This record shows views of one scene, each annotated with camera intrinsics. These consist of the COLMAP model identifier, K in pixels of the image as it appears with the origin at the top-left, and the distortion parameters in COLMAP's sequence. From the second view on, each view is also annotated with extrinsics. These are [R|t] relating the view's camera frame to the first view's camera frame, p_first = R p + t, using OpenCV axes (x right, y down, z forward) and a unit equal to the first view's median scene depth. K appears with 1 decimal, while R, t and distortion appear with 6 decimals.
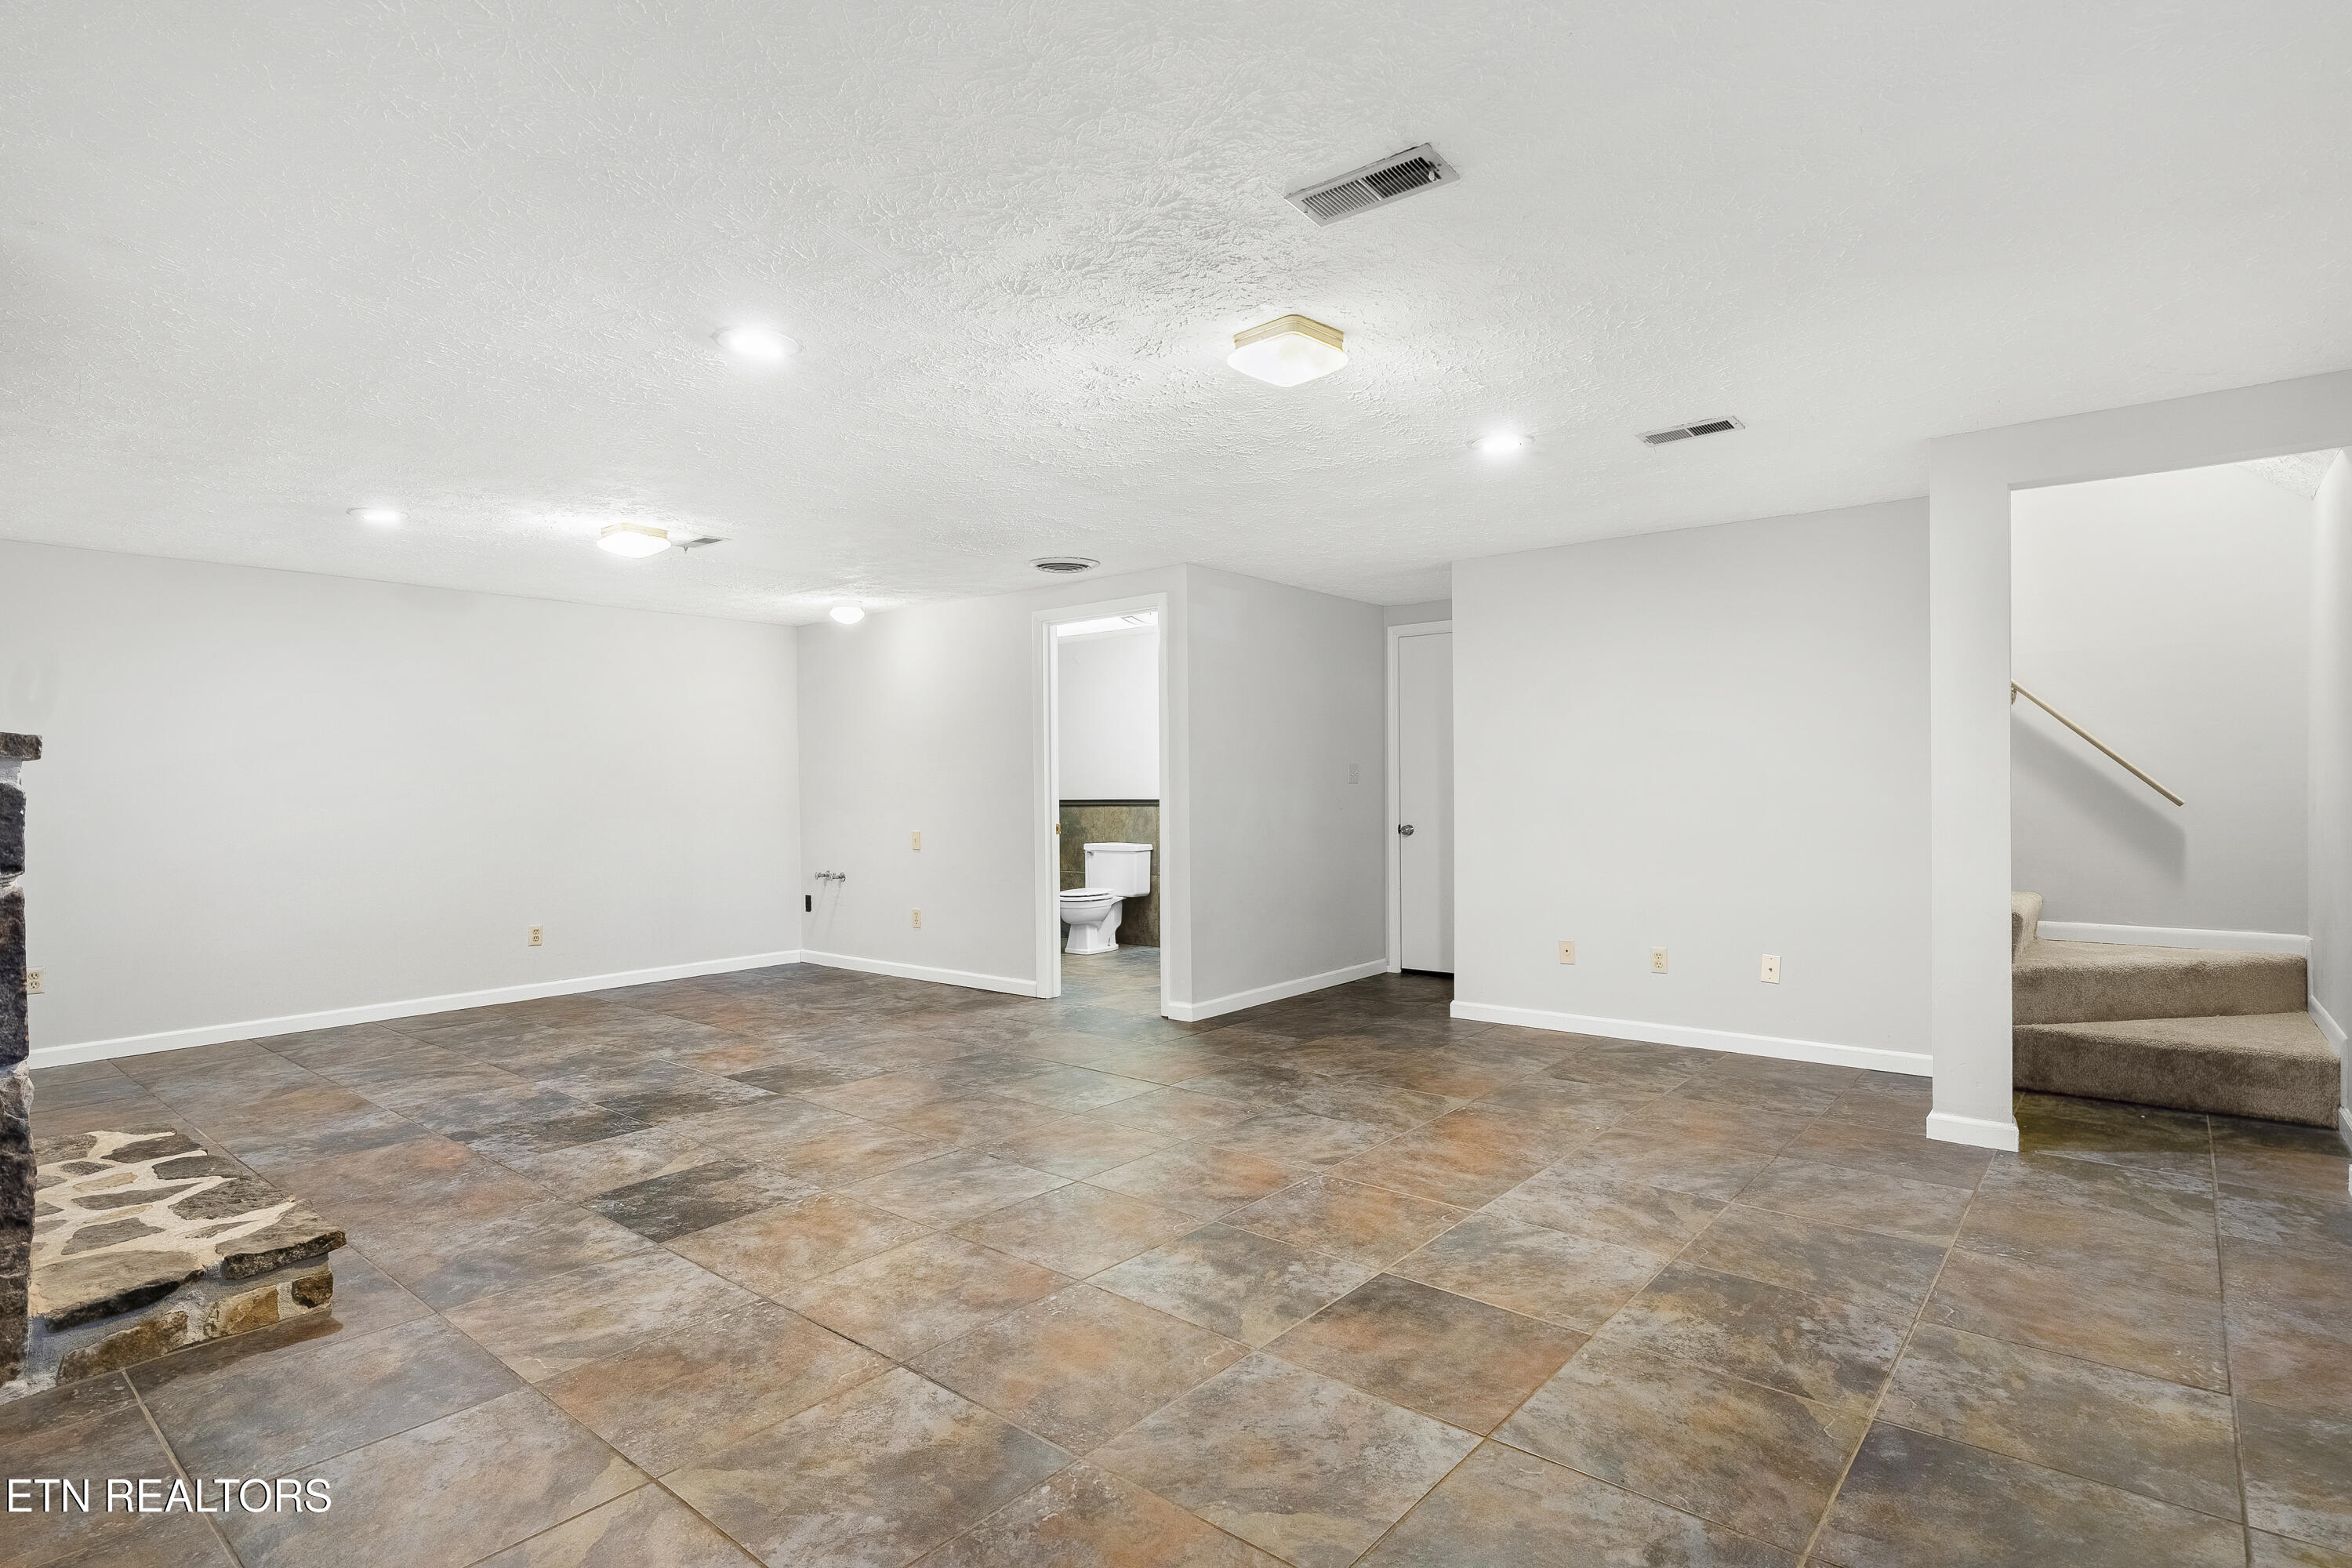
lens RADIAL K [[1186.3, 0, 1177.4], [0, 1186.3, 768.1], [0, 0, 1]] dist [-0.006679, -0.000599]
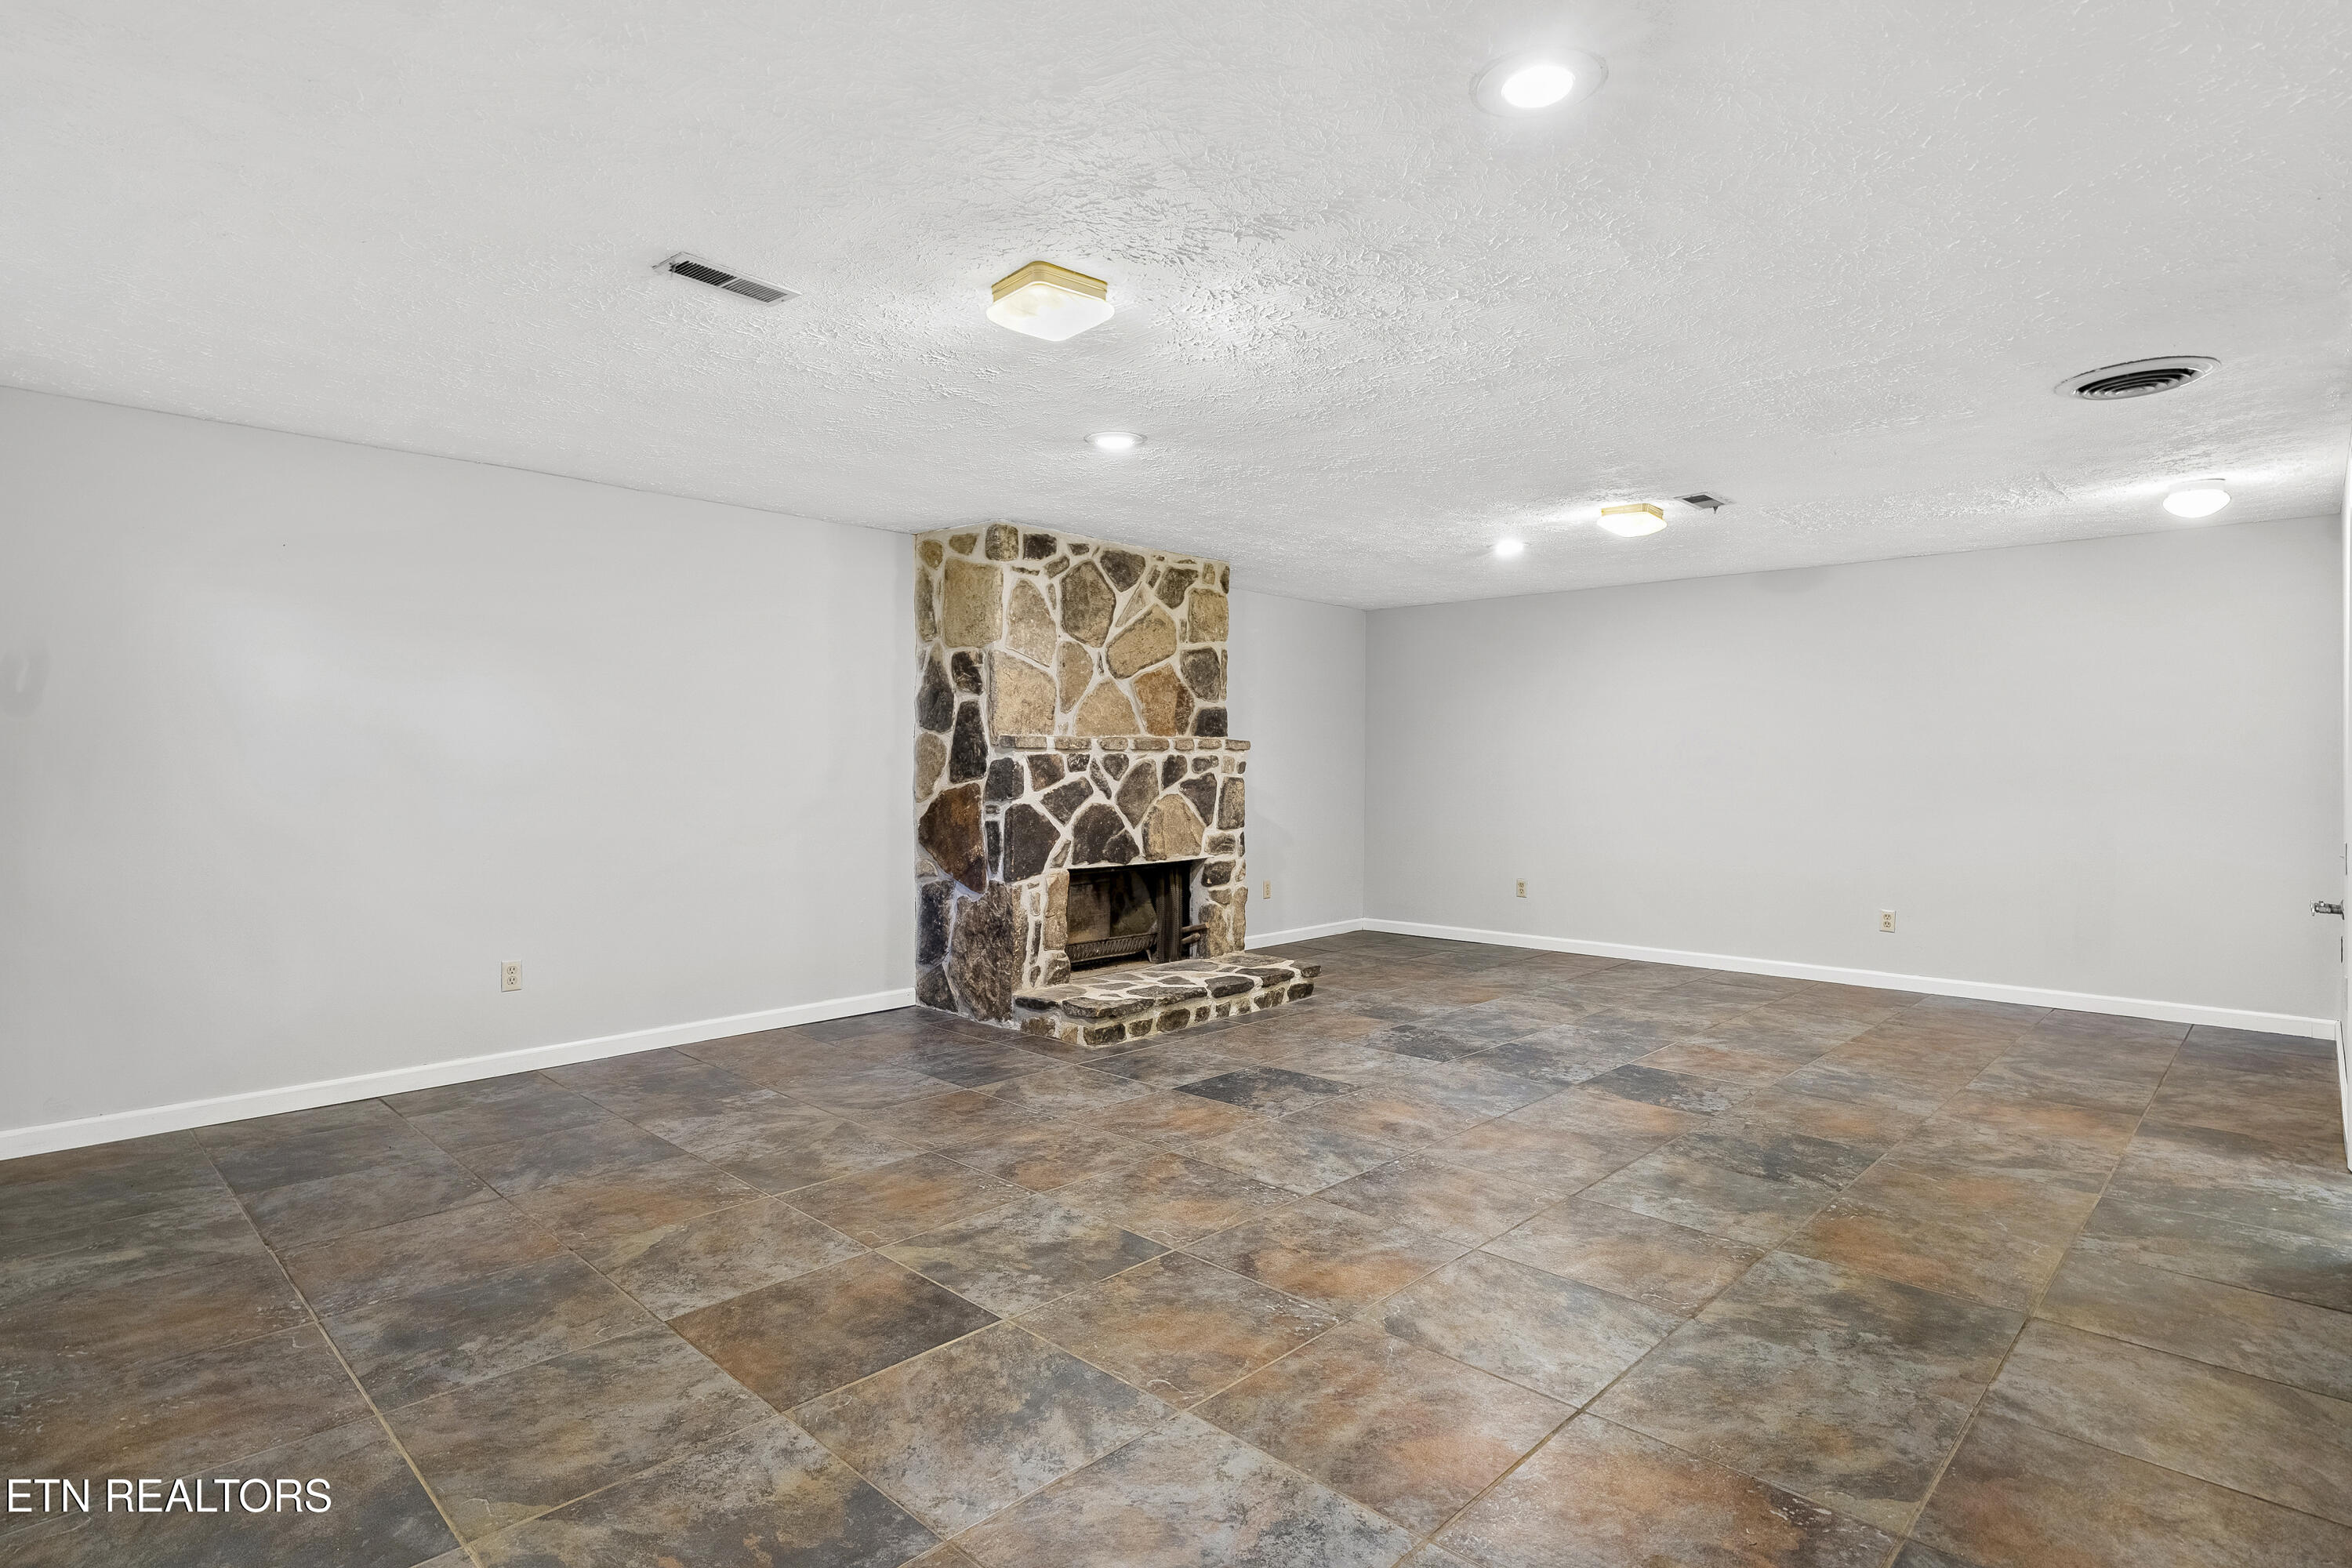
lens RADIAL K [[1233.4, 0, 1179.5], [0, 1233.4, 803.6], [0, 0, 1]] dist [-0.010958, 0.001245]
pose [[-0.078297, 0.043214, -0.995993, 1.052344], [0.009700, 0.999046, 0.042584, 0.005591], [0.996883, -0.006327, -0.078641, 1.200286]]
